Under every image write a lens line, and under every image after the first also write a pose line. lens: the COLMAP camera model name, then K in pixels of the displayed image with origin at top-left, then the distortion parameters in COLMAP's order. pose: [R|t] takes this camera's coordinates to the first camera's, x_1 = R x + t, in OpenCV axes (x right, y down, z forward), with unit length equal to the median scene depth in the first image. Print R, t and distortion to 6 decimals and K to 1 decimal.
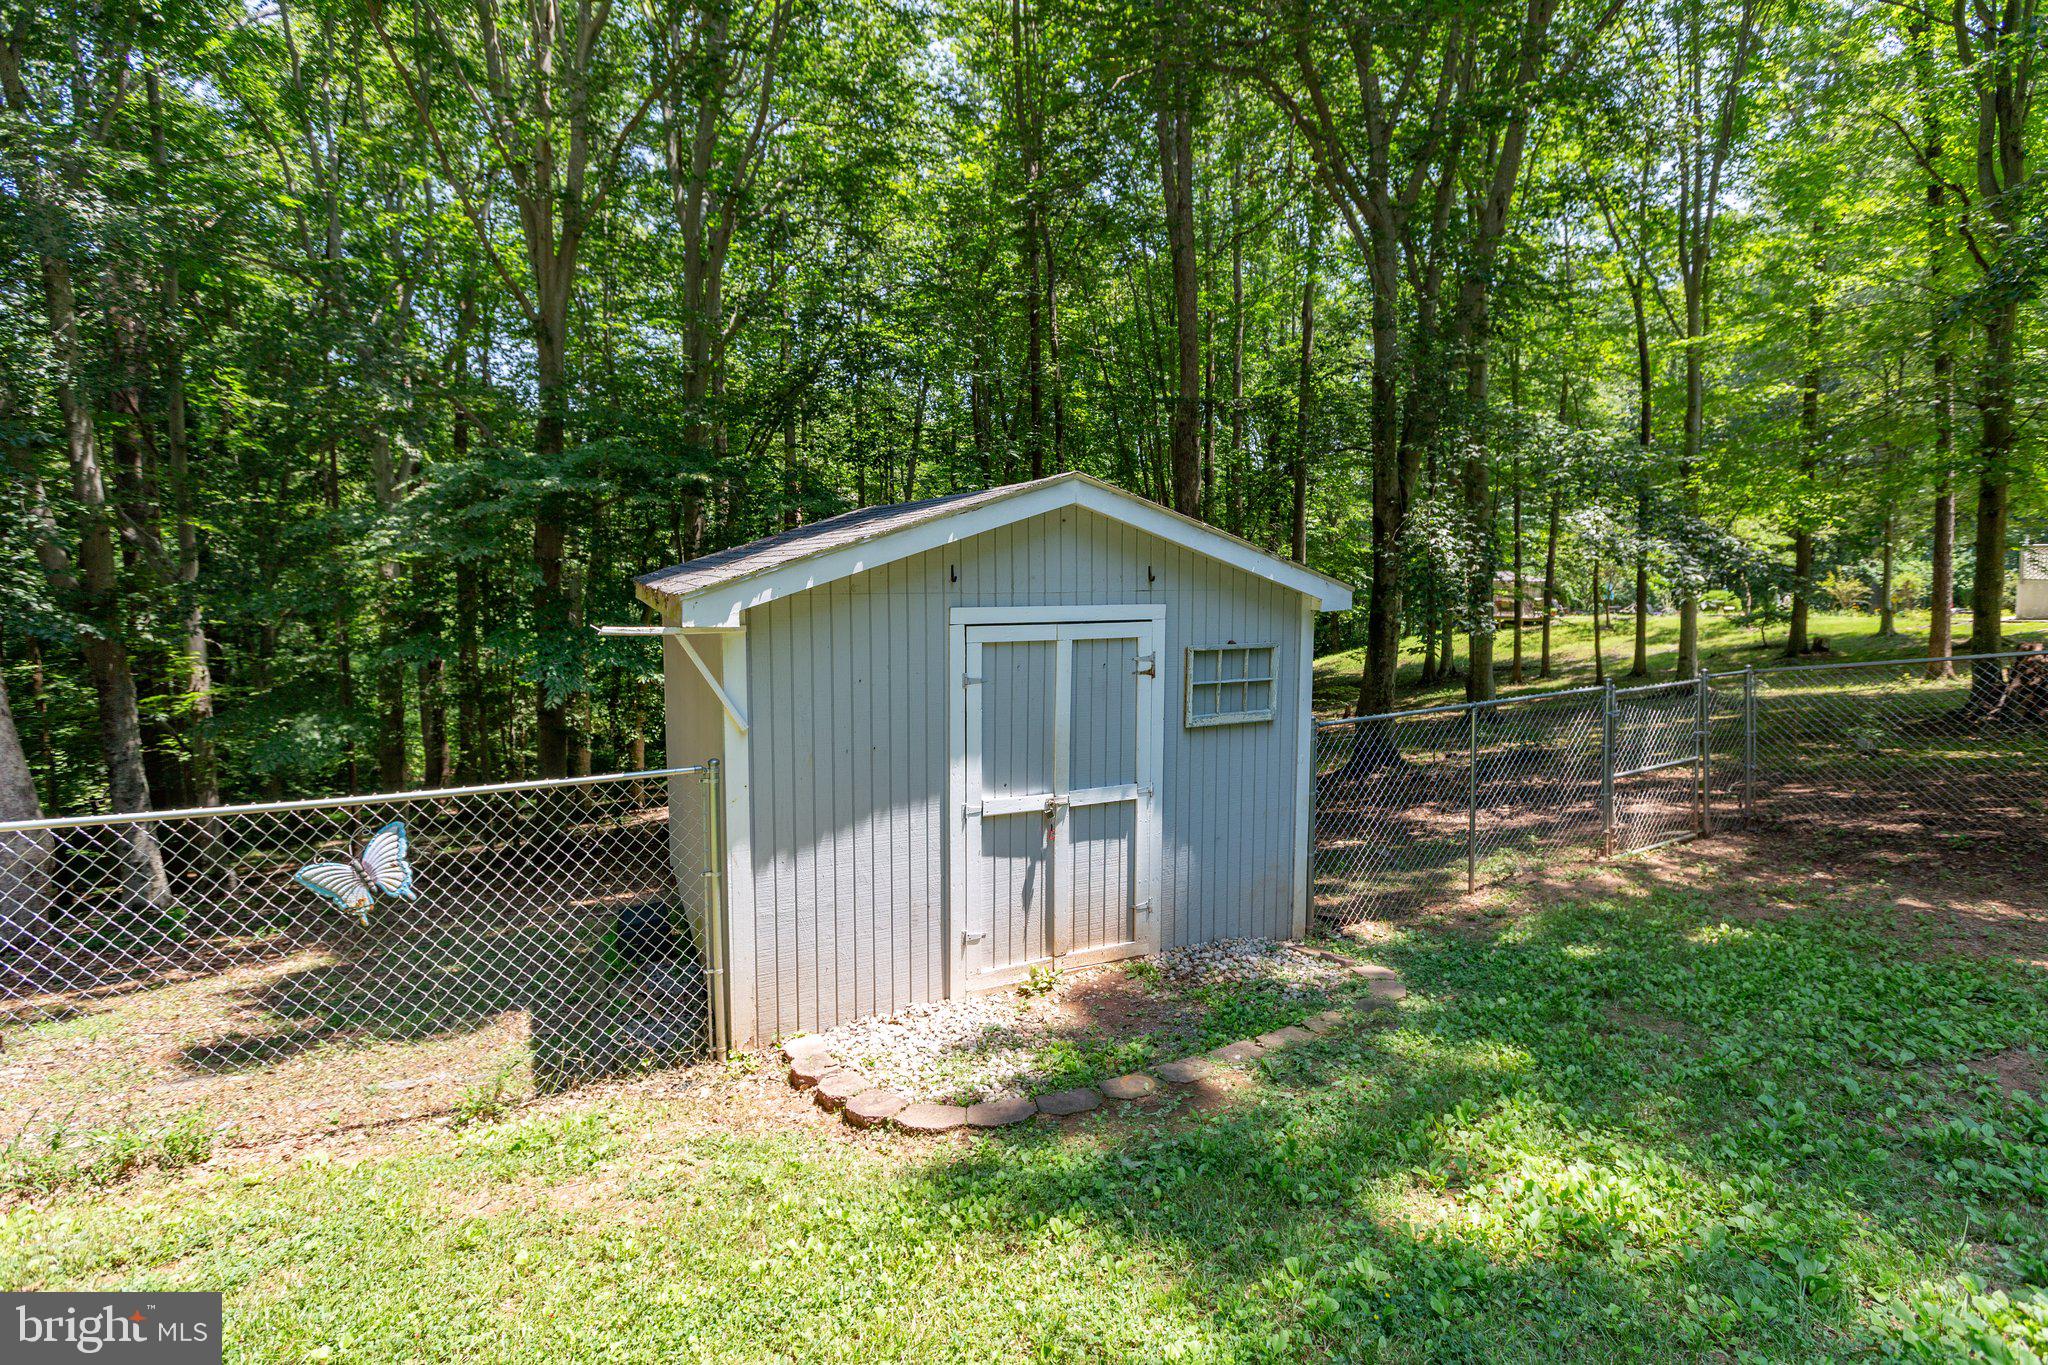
lens RADIAL K [[873.8, 0, 1008.8], [0, 873.8, 661.5], [0, 0, 1]] dist [0.018550, 0.000359]
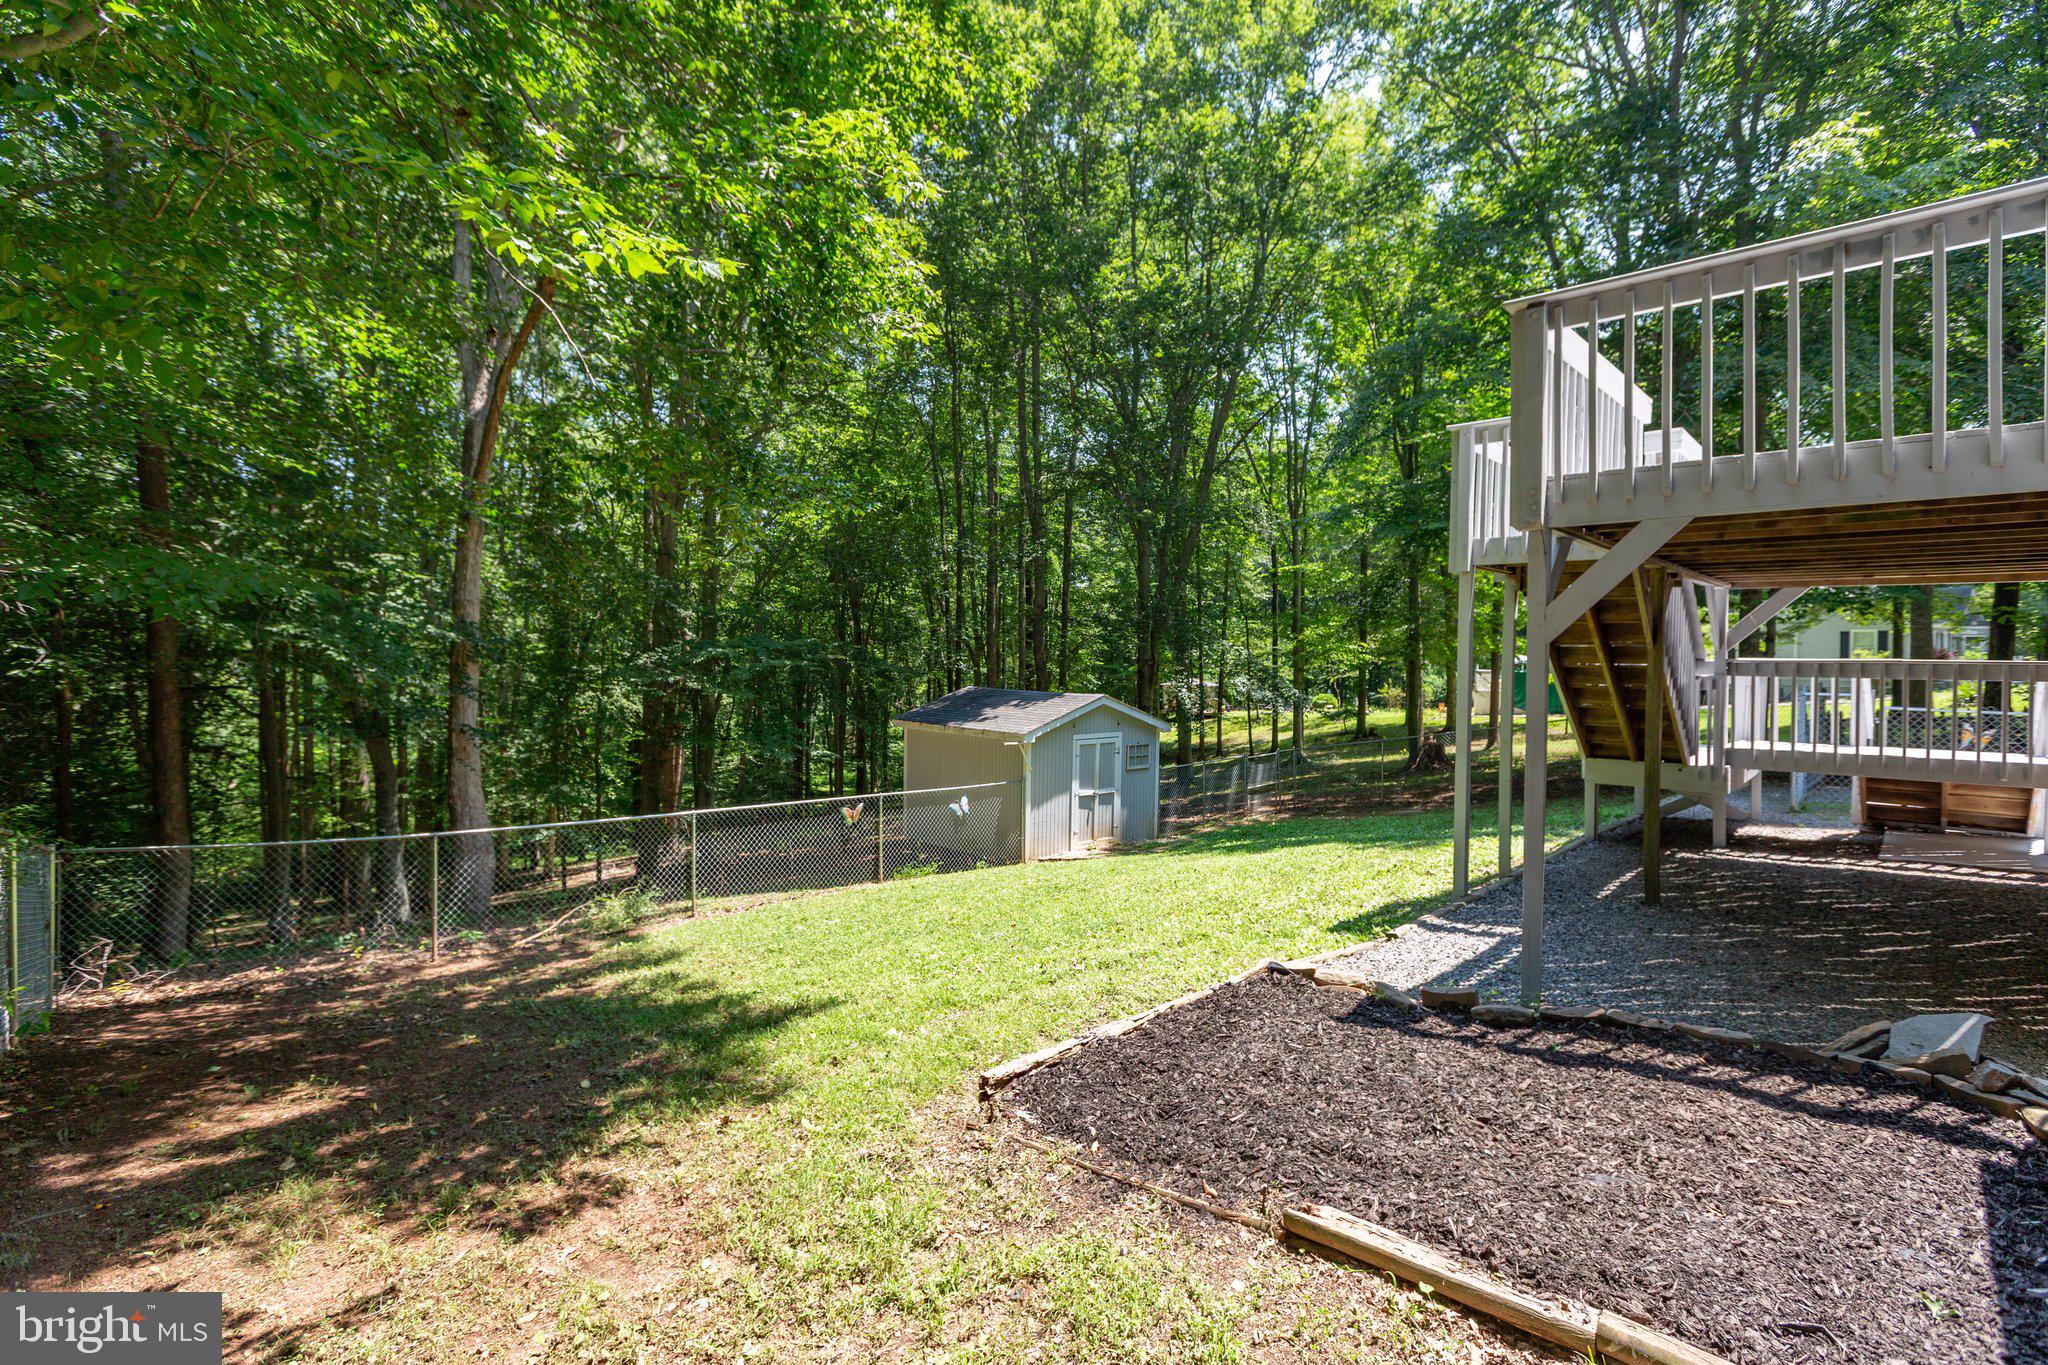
lens RADIAL K [[919.6, 0, 1037.9], [0, 919.6, 687.9], [0, 0, 1]] dist [0.003193, -0.000848]
pose [[0.937807, 0.011779, 0.346957, -1.351363], [0.010183, 0.998061, -0.061408, -0.022788], [-0.347008, 0.061122, 0.935868, -2.185523]]
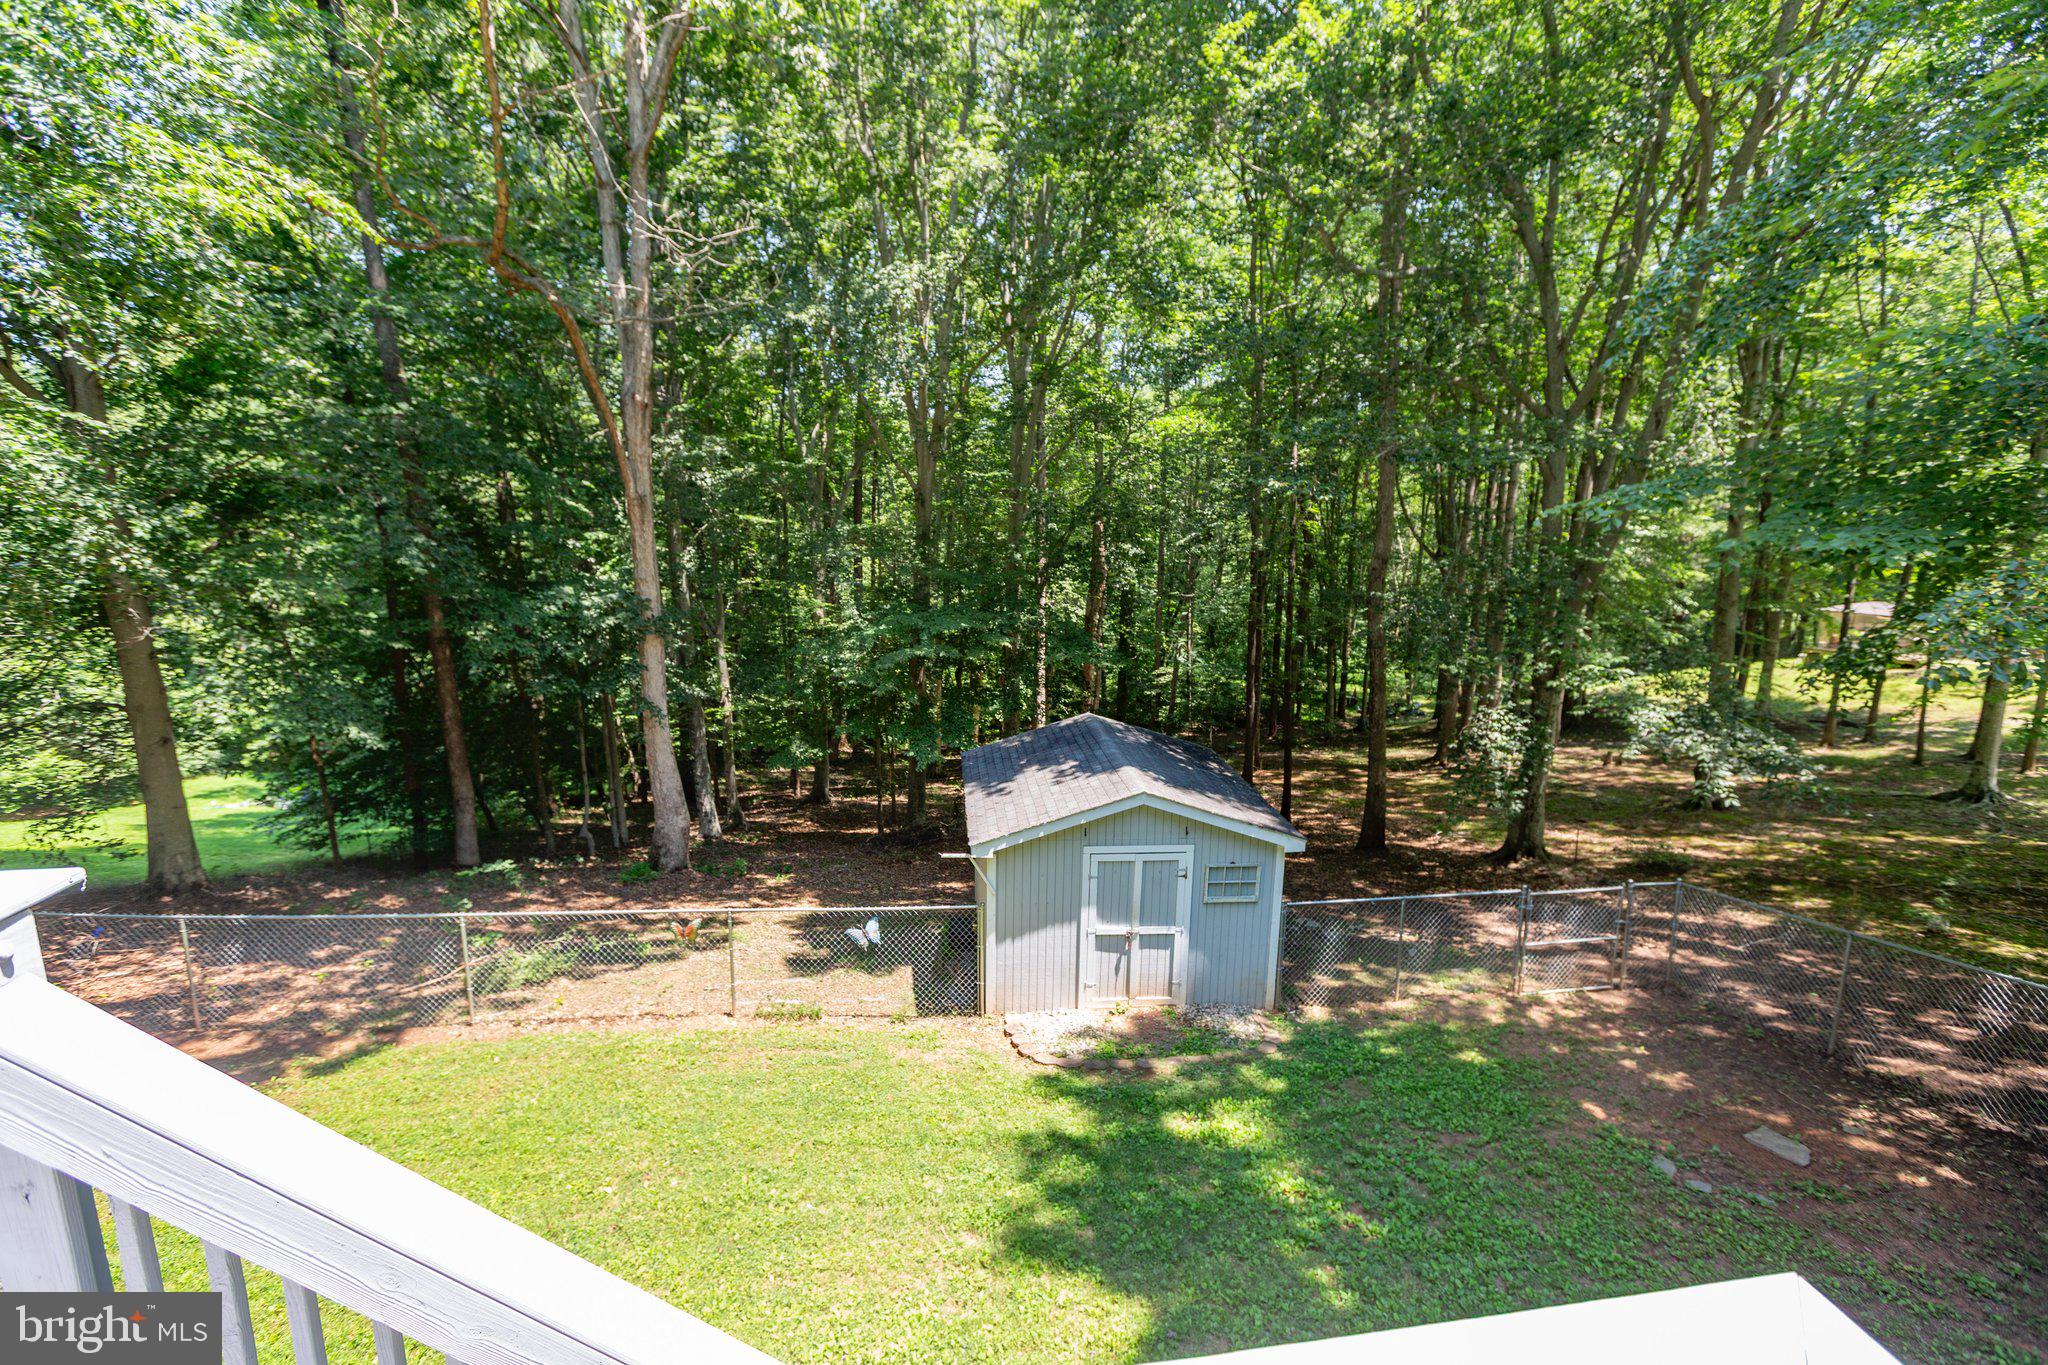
lens RADIAL K [[919.6, 0, 1045.0], [0, 919.6, 673.1], [0, 0, 1]] dist [0.003193, -0.000848]
pose [[0.942551, 0.084253, -0.323262, 0.526672], [-0.045353, 0.990987, 0.126047, -0.740884], [0.330969, -0.104145, 0.937877, -1.124963]]
